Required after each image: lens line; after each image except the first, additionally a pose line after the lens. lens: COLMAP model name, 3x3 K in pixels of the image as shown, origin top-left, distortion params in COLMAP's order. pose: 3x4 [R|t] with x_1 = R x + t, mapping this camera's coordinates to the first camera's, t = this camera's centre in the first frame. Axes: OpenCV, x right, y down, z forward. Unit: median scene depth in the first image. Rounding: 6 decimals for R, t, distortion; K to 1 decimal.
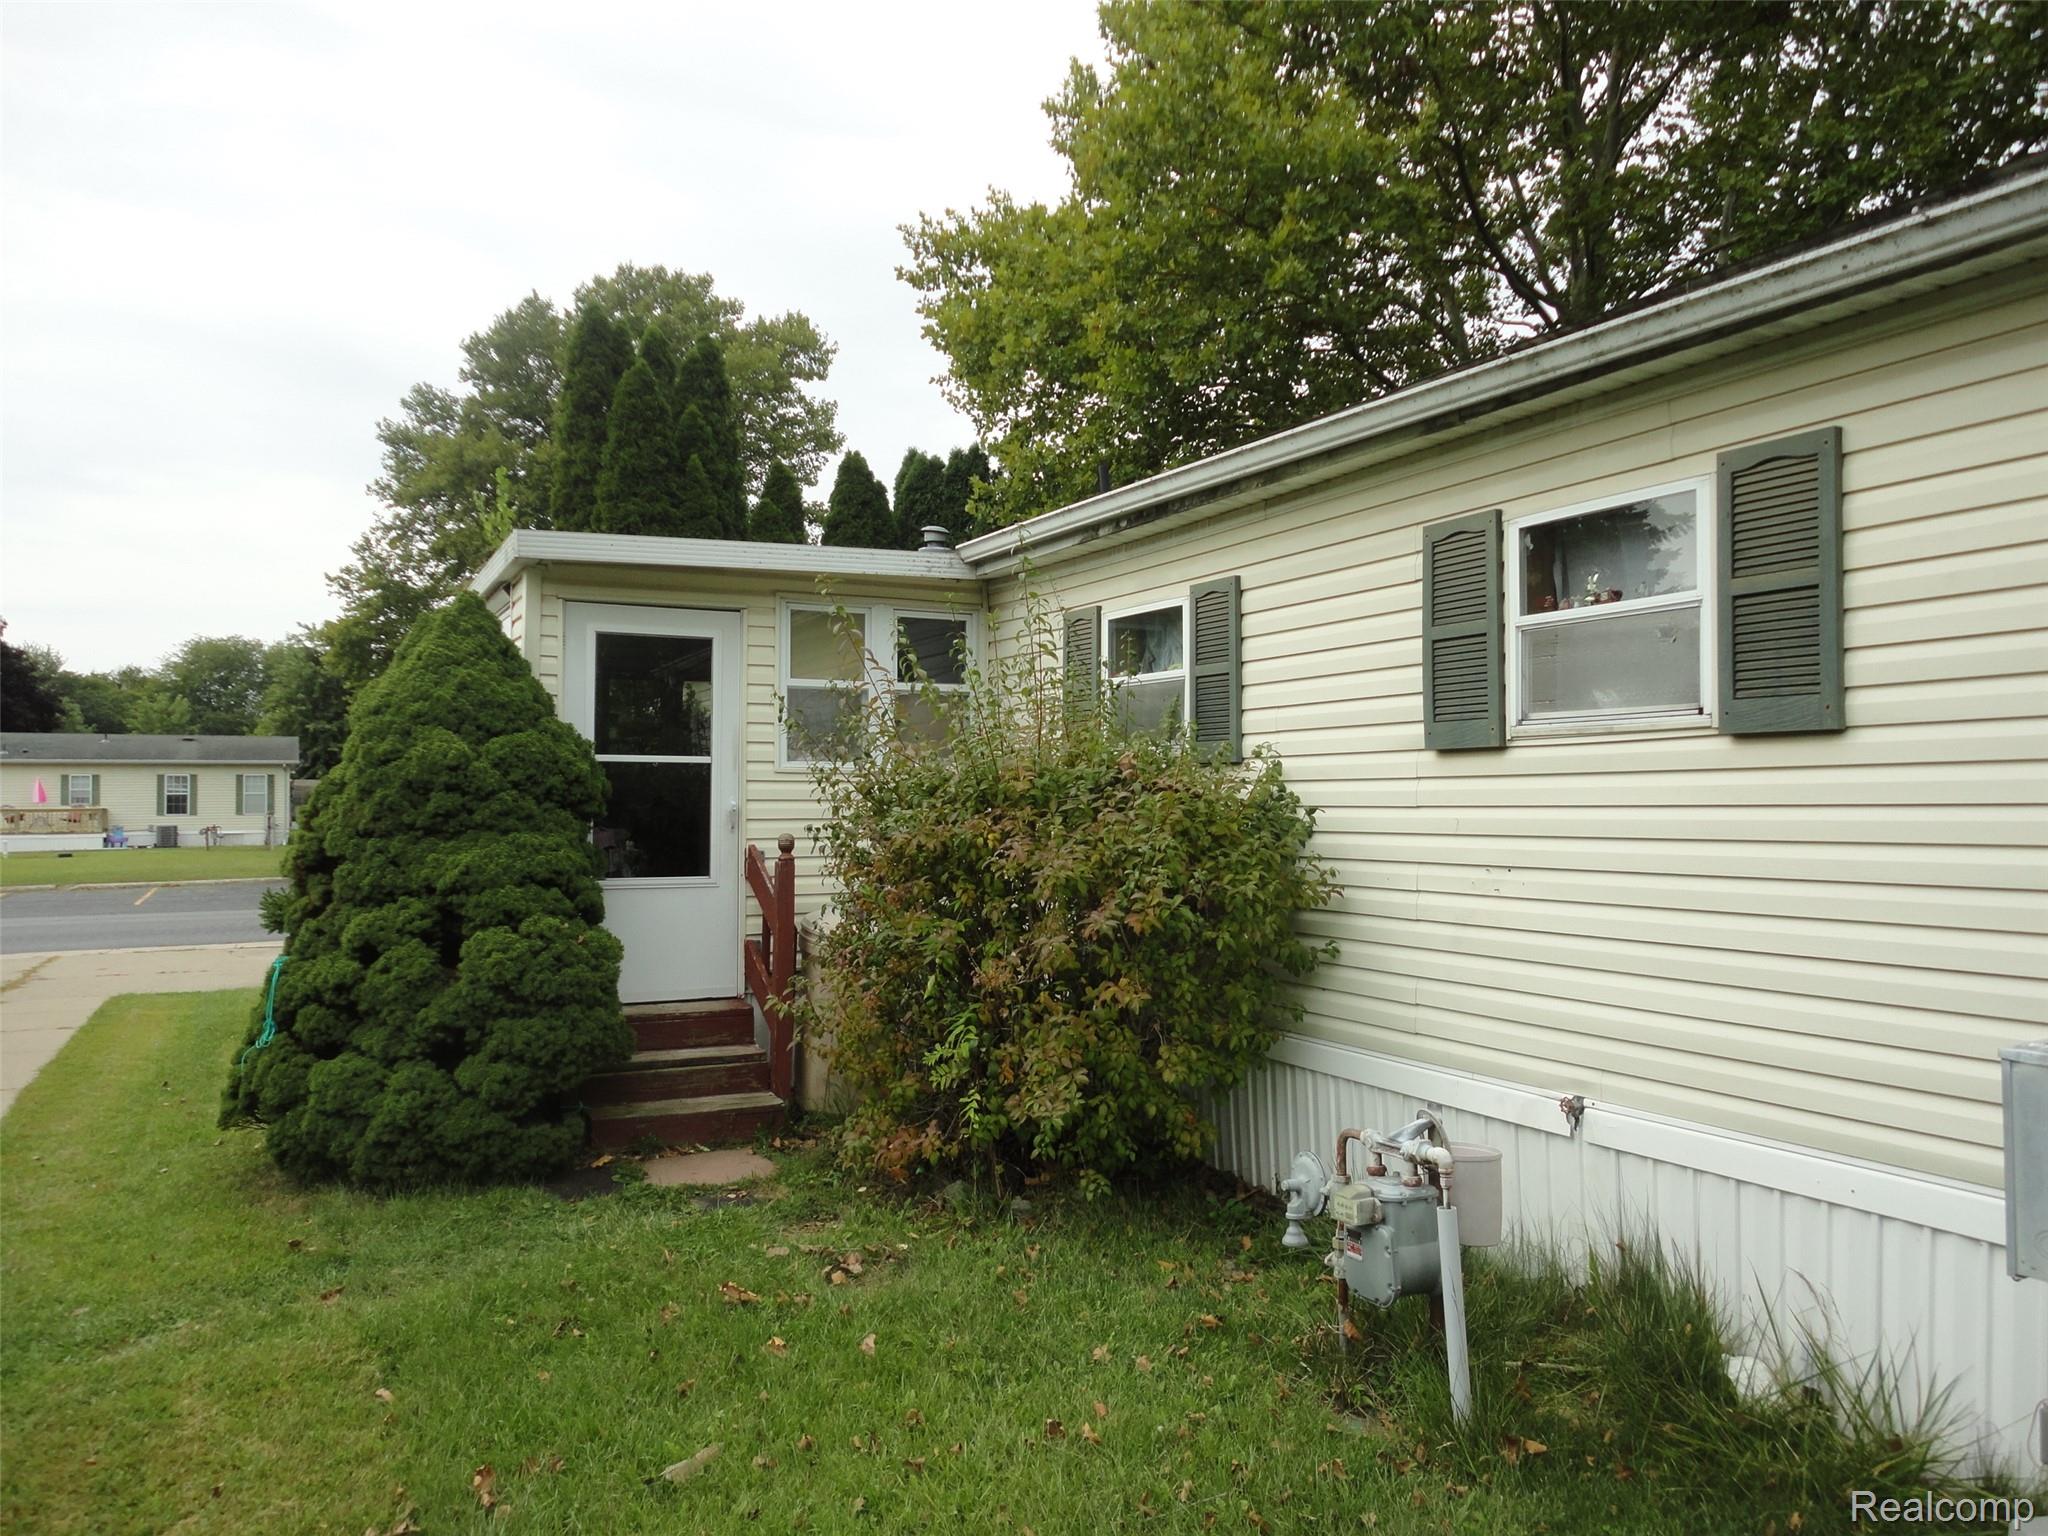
lens RADIAL K [[1503.7, 0, 1017.8], [0, 1503.7, 762.4], [0, 0, 1]] dist [0.001199, 0.003104]
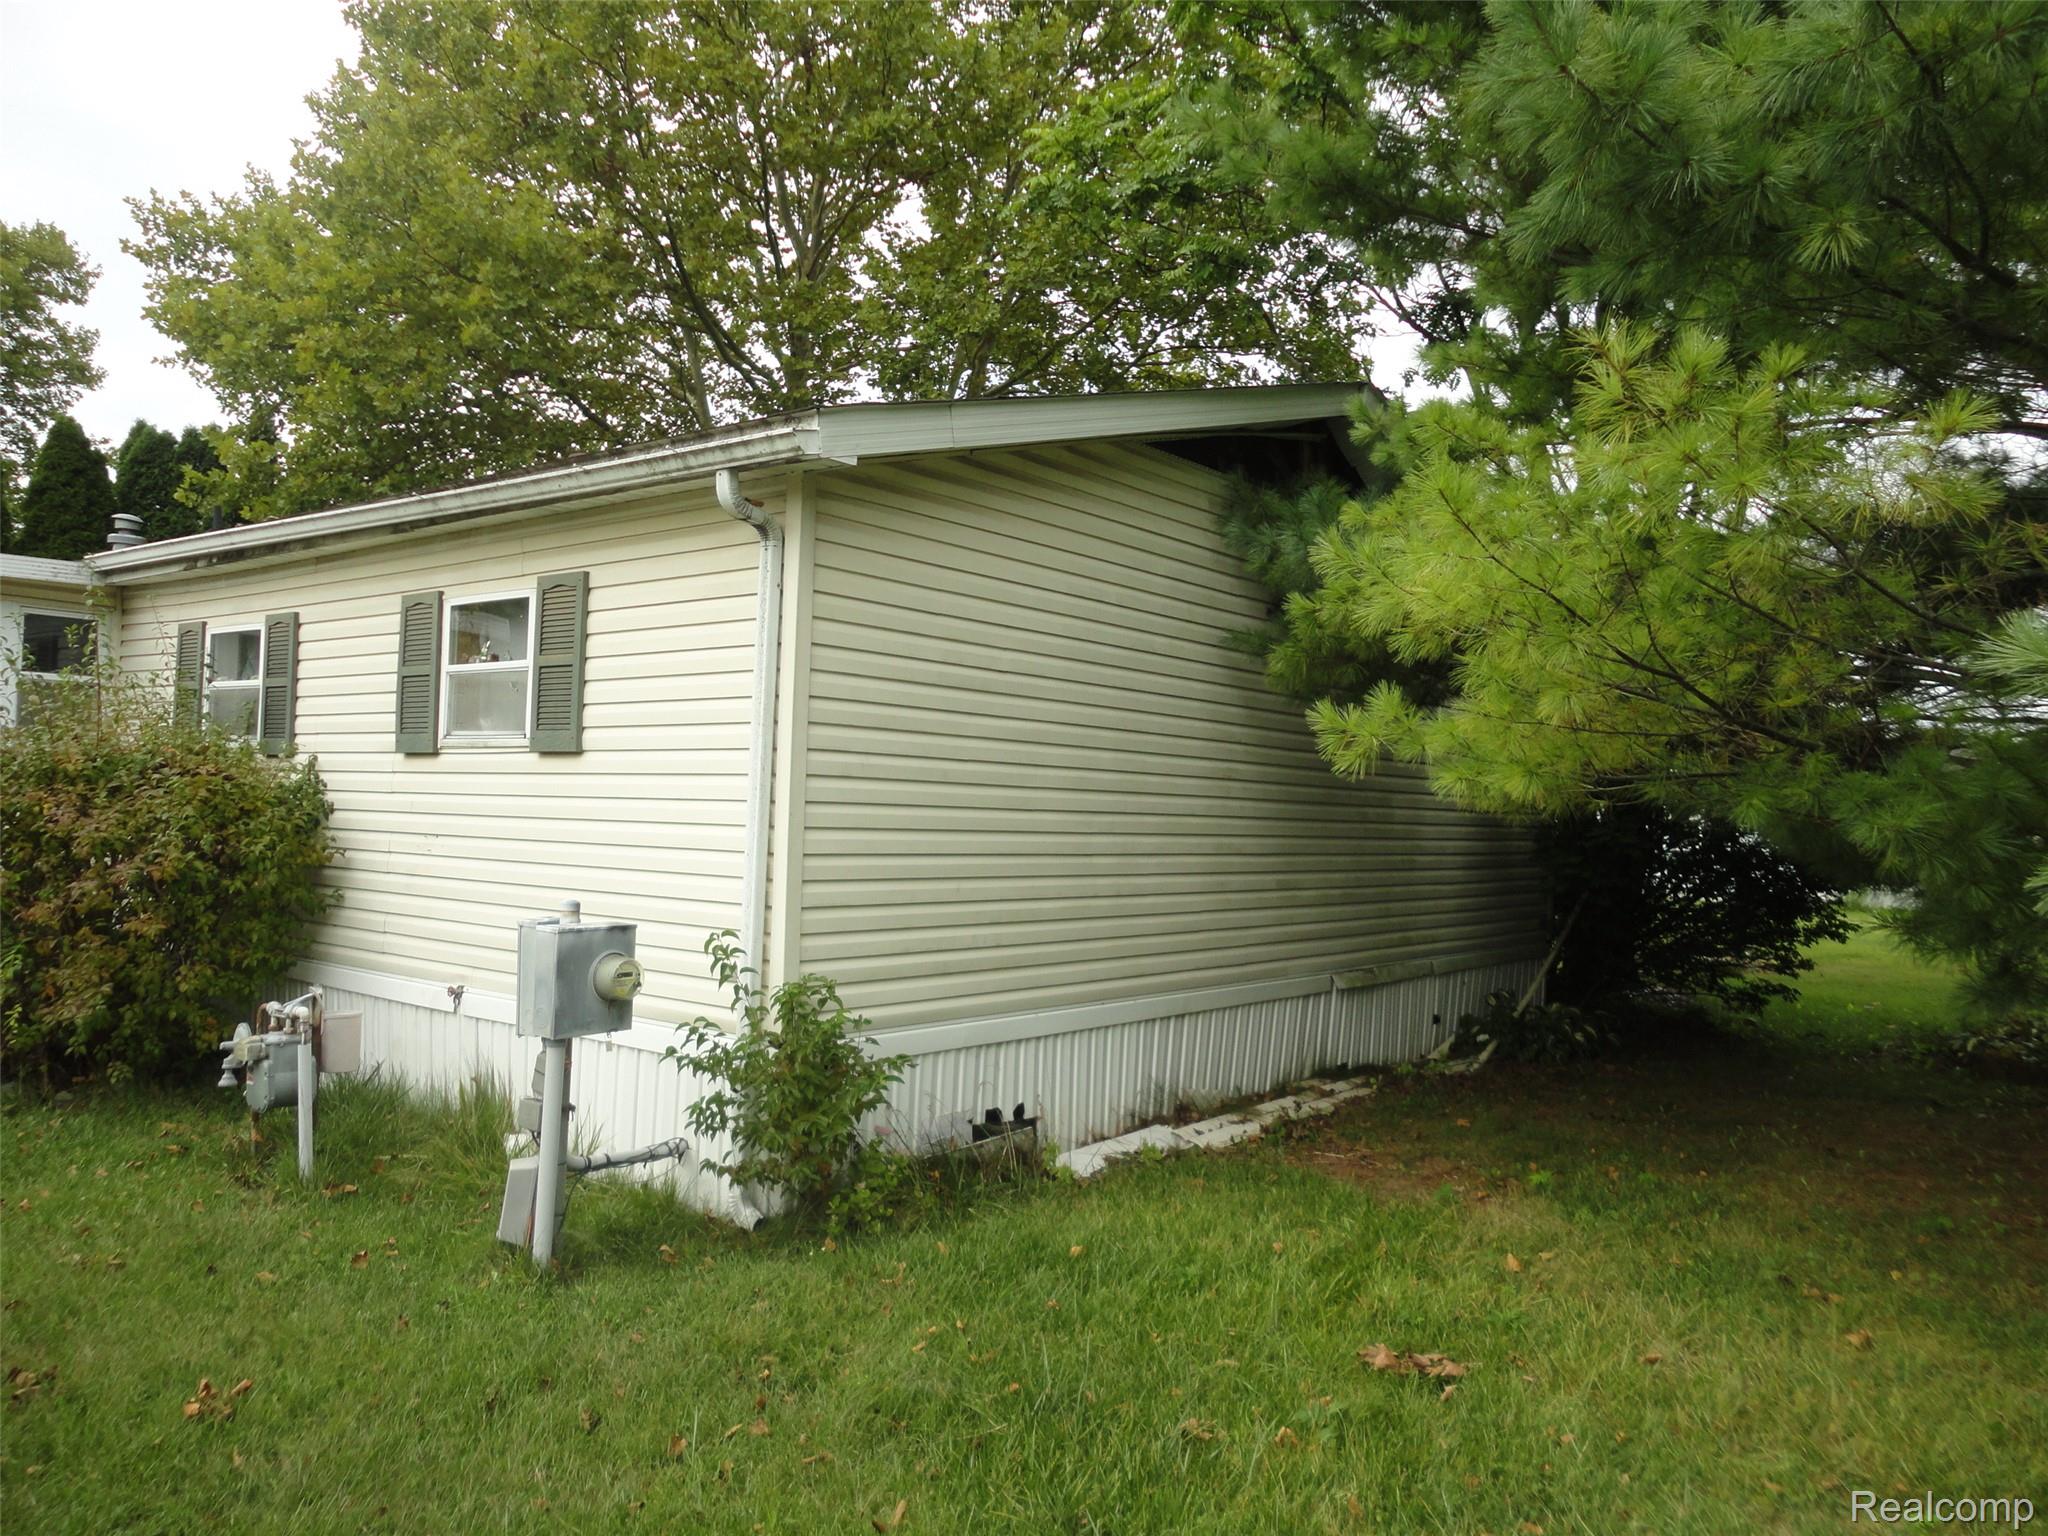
lens RADIAL K [[1503.7, 0, 1017.8], [0, 1503.7, 762.4], [0, 0, 1]] dist [0.001199, 0.003104]
pose [[0.910367, 0.039498, 0.411911, 0.202888], [-0.041204, 0.999139, -0.004740, -0.015223], [-0.411744, -0.012657, 0.911212, -0.493834]]
